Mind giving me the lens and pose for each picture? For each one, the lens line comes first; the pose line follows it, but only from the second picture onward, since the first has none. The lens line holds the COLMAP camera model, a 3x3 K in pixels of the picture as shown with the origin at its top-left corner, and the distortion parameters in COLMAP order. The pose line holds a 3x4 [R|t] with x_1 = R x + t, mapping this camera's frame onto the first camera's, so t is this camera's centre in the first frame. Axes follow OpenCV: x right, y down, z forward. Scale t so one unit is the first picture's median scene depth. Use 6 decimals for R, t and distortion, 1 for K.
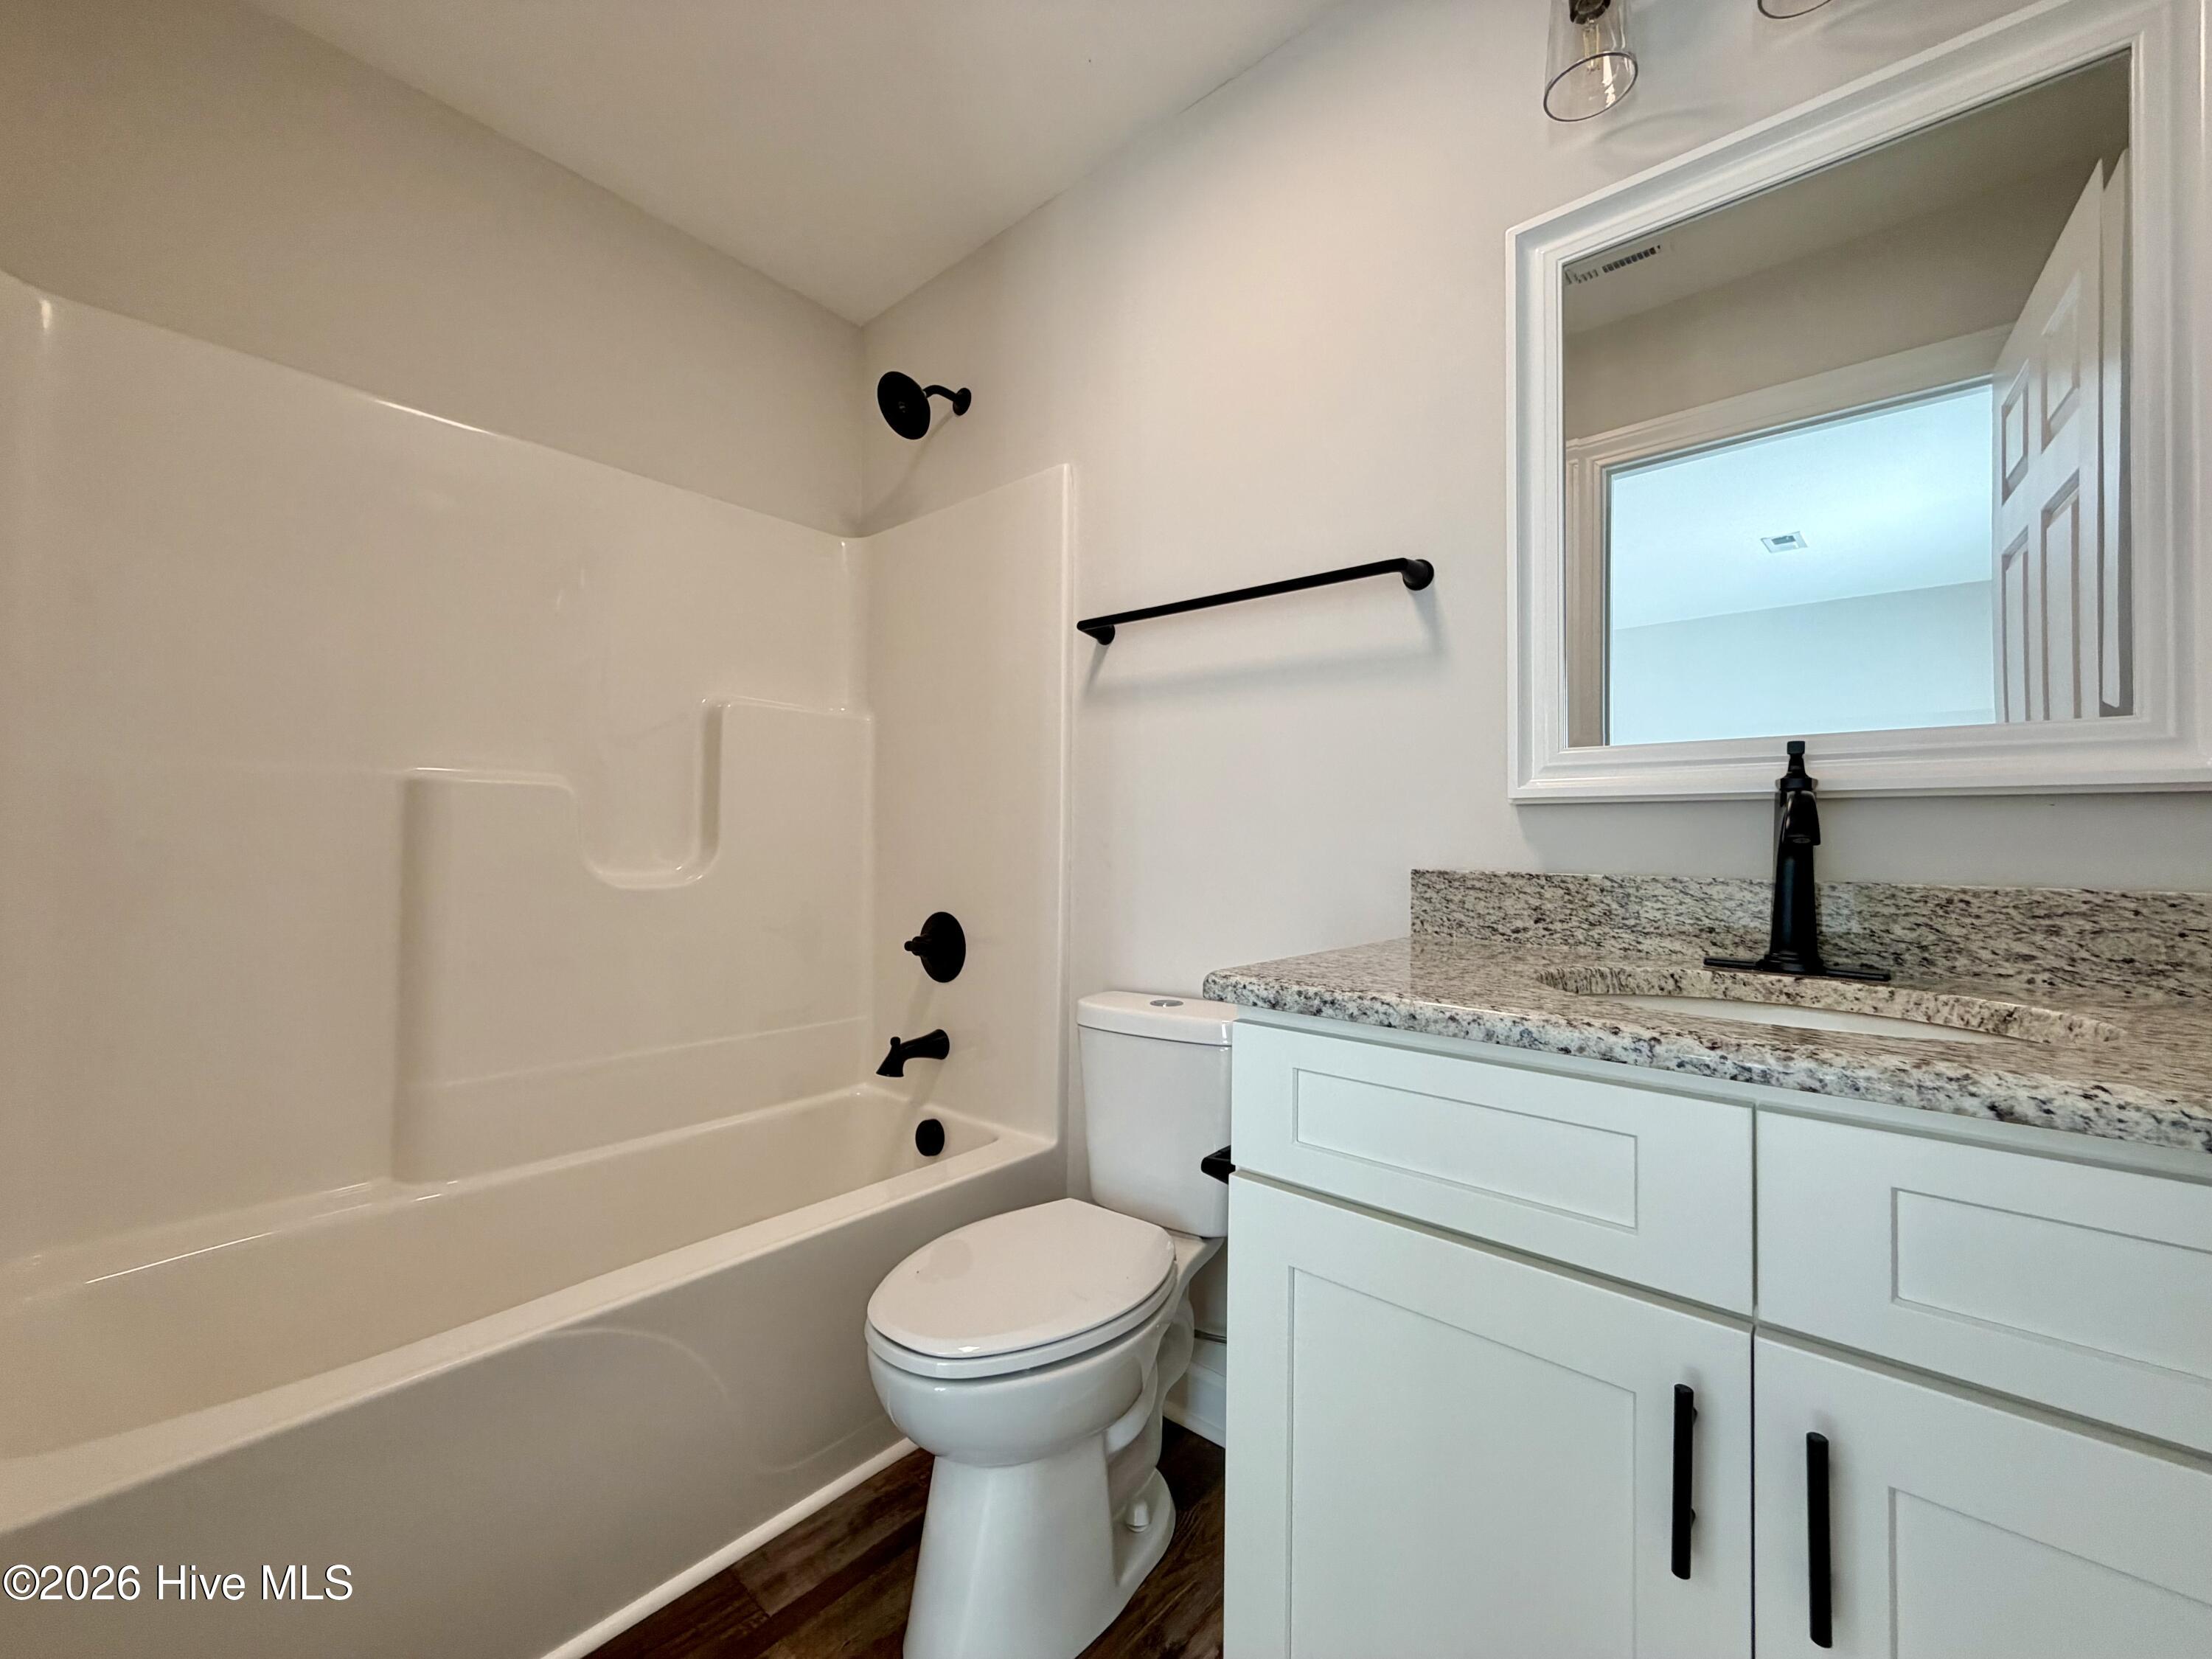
lens RADIAL K [[886.7, 0, 1105.1], [0, 886.7, 830.9], [0, 0, 1]] dist [0.000767, 0.000301]
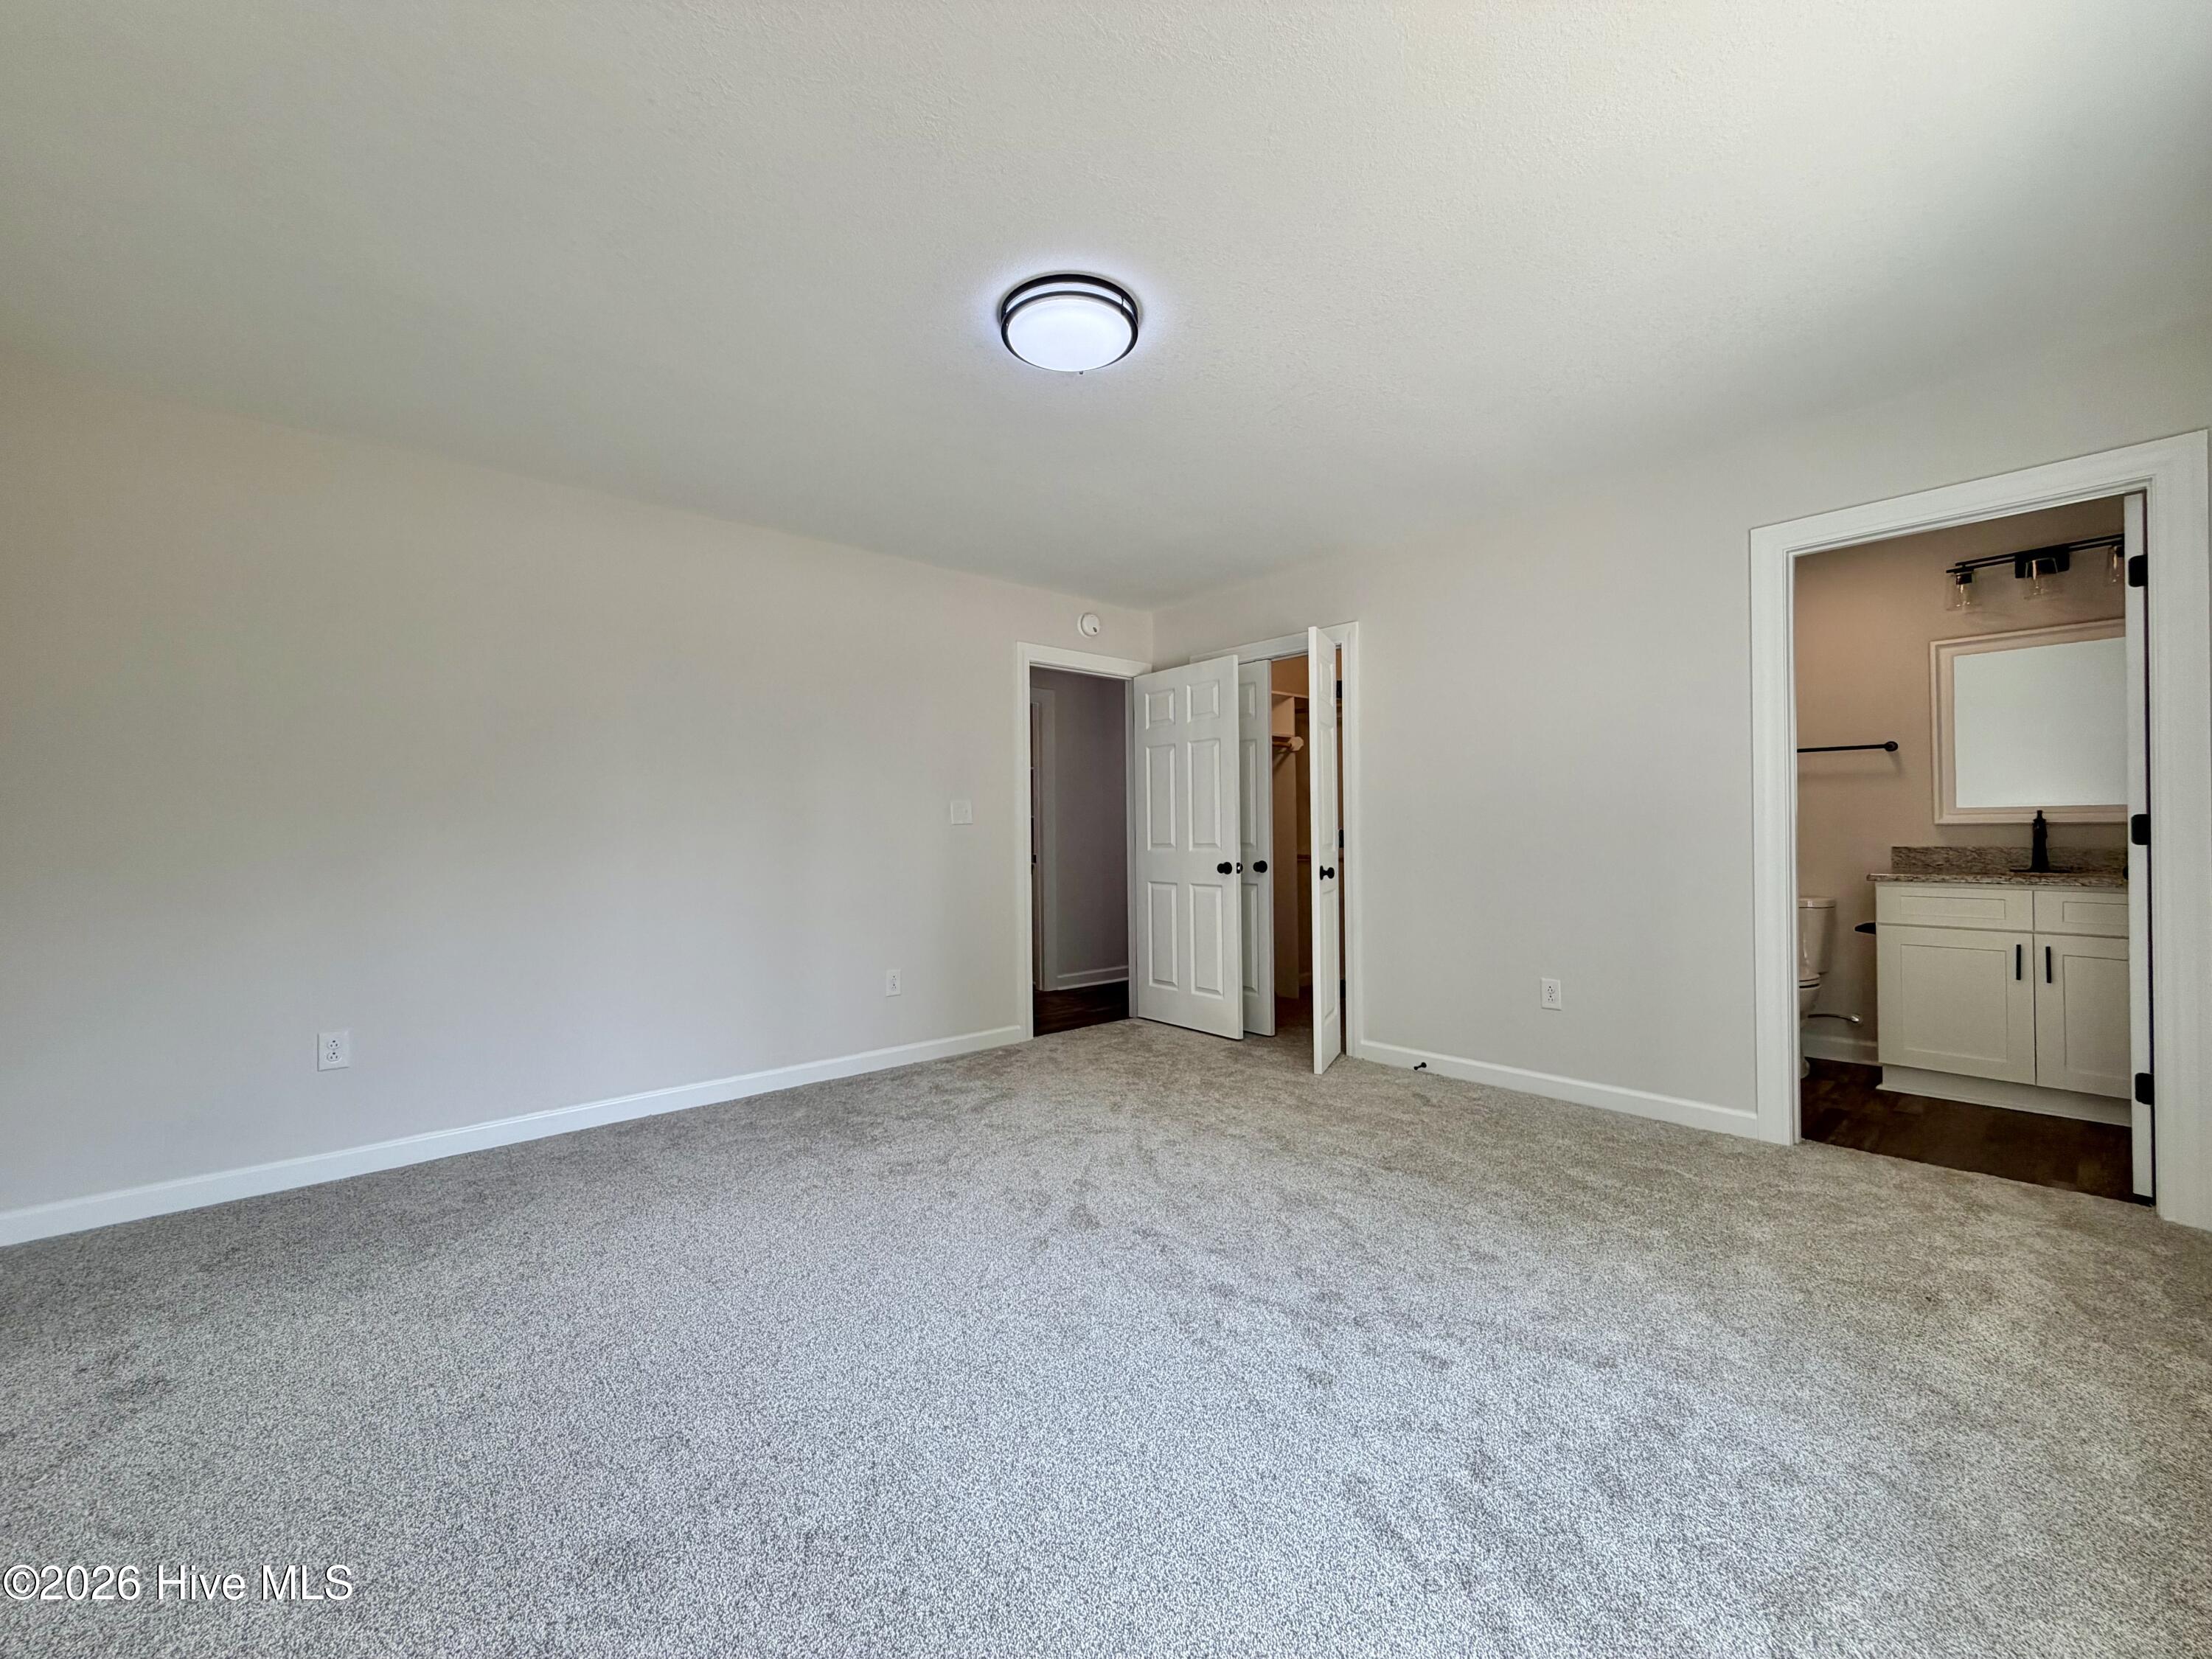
lens RADIAL K [[886.7, 0, 1105.4], [0, 886.7, 827.4], [0, 0, 1]] dist [0.000767, 0.000301]
pose [[0.990742, -0.006050, -0.135620, -2.536233], [0.005184, 0.999964, -0.006736, -0.019846], [0.135656, 0.005970, 0.990738, -3.142543]]
